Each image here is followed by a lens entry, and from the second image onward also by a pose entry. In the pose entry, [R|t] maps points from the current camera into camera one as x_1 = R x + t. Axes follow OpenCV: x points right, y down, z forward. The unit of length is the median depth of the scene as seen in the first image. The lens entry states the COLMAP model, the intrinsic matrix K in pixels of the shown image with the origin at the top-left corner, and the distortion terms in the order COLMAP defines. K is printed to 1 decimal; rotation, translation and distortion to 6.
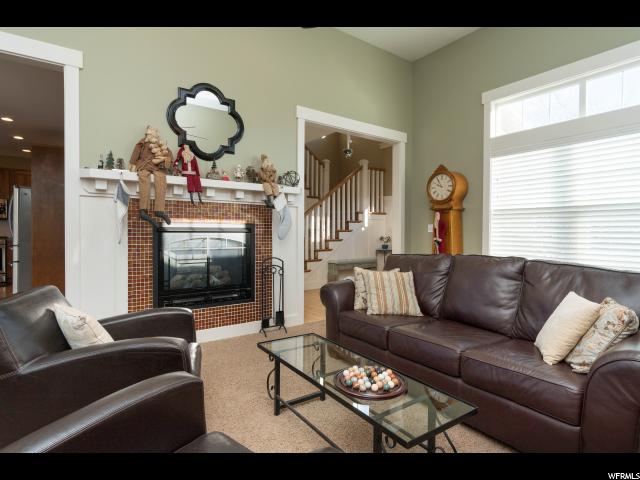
lens RADIAL K [[339.8, 0, 321.3], [0, 339.8, 236.7], [0, 0, 1]] dist [0.005858, 0.000239]
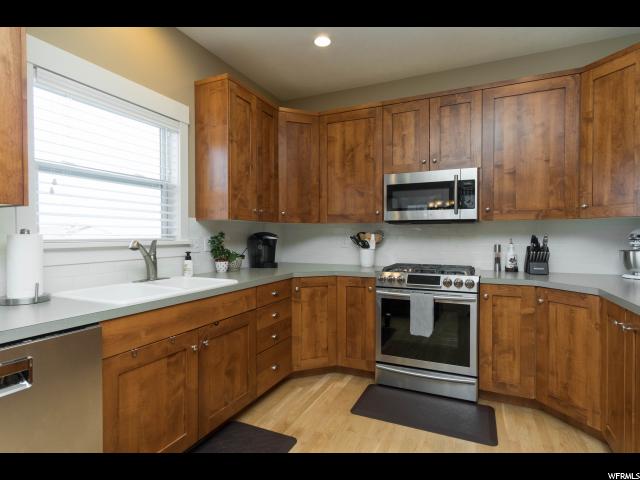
lens RADIAL K [[339.8, 0, 321.4], [0, 339.8, 240.8], [0, 0, 1]] dist [0.005858, 0.000239]
pose [[0.502916, 0.007441, -0.864303, -0.938756], [-0.011829, 0.999929, 0.001726, -0.038971], [0.864254, 0.009356, 0.502969, 0.915658]]
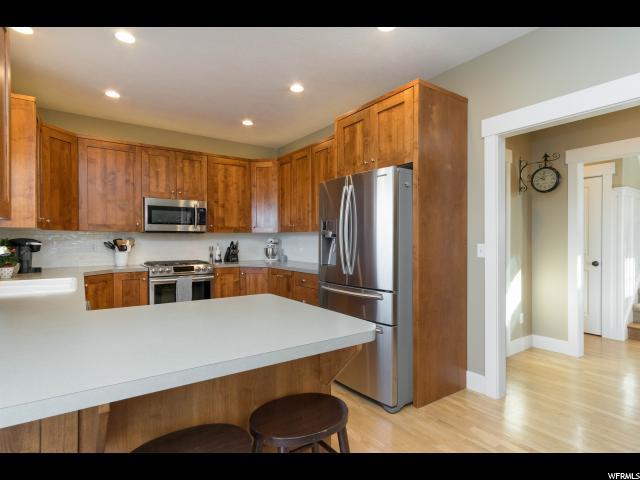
lens RADIAL K [[339.8, 0, 318.4], [0, 339.8, 240.5], [0, 0, 1]] dist [0.005858, 0.000239]
pose [[0.999981, -0.005602, -0.002397, -0.975603], [0.005569, 0.999892, -0.013608, -0.036998], [0.002473, 0.013594, 0.999905, 0.503160]]
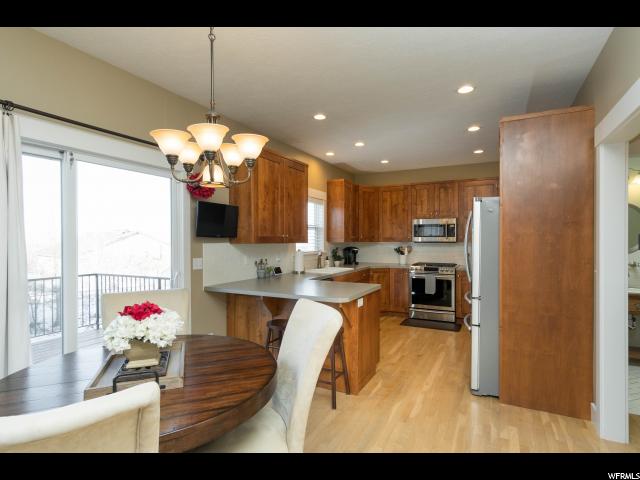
lens RADIAL K [[339.8, 0, 317.8], [0, 339.8, 239.3], [0, 0, 1]] dist [0.005858, 0.000239]
pose [[0.449544, -0.005305, -0.893242, -0.471090], [-0.012495, 0.999847, -0.012226, -0.062168], [0.893171, 0.016657, 0.449409, 0.467951]]
